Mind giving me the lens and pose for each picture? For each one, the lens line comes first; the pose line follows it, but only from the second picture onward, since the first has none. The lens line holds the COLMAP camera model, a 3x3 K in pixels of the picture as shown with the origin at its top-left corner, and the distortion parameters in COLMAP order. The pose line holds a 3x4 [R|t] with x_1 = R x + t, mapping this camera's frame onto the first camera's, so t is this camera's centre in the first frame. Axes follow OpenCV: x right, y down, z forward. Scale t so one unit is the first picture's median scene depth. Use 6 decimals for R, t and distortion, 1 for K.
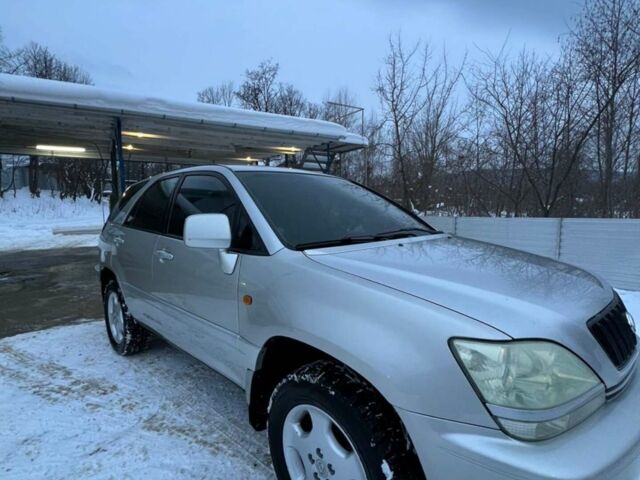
lens RADIAL K [[654.0, 0, 320.0], [0, 654.0, 240.0], [0, 0, 1]] dist [0.130093, -0.315996]
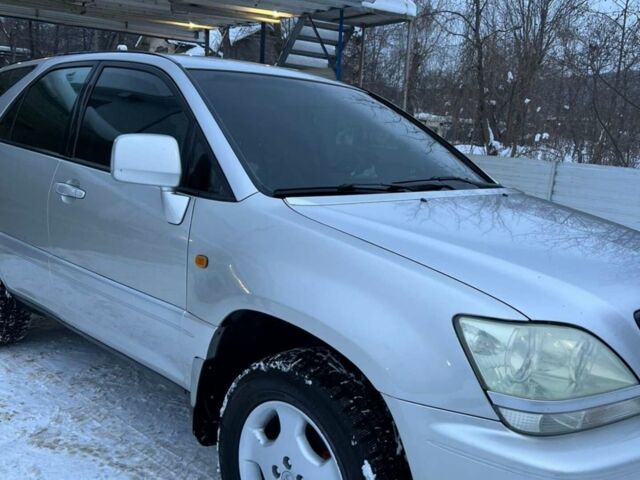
lens RADIAL K [[654.0, 0, 320.0], [0, 654.0, 240.0], [0, 0, 1]] dist [0.130093, -0.315996]
pose [[0.997070, 0.069022, 0.032961, -0.007083], [-0.071555, 0.993966, 0.083139, -0.000622], [-0.027024, -0.085254, 0.995993, 0.298979]]
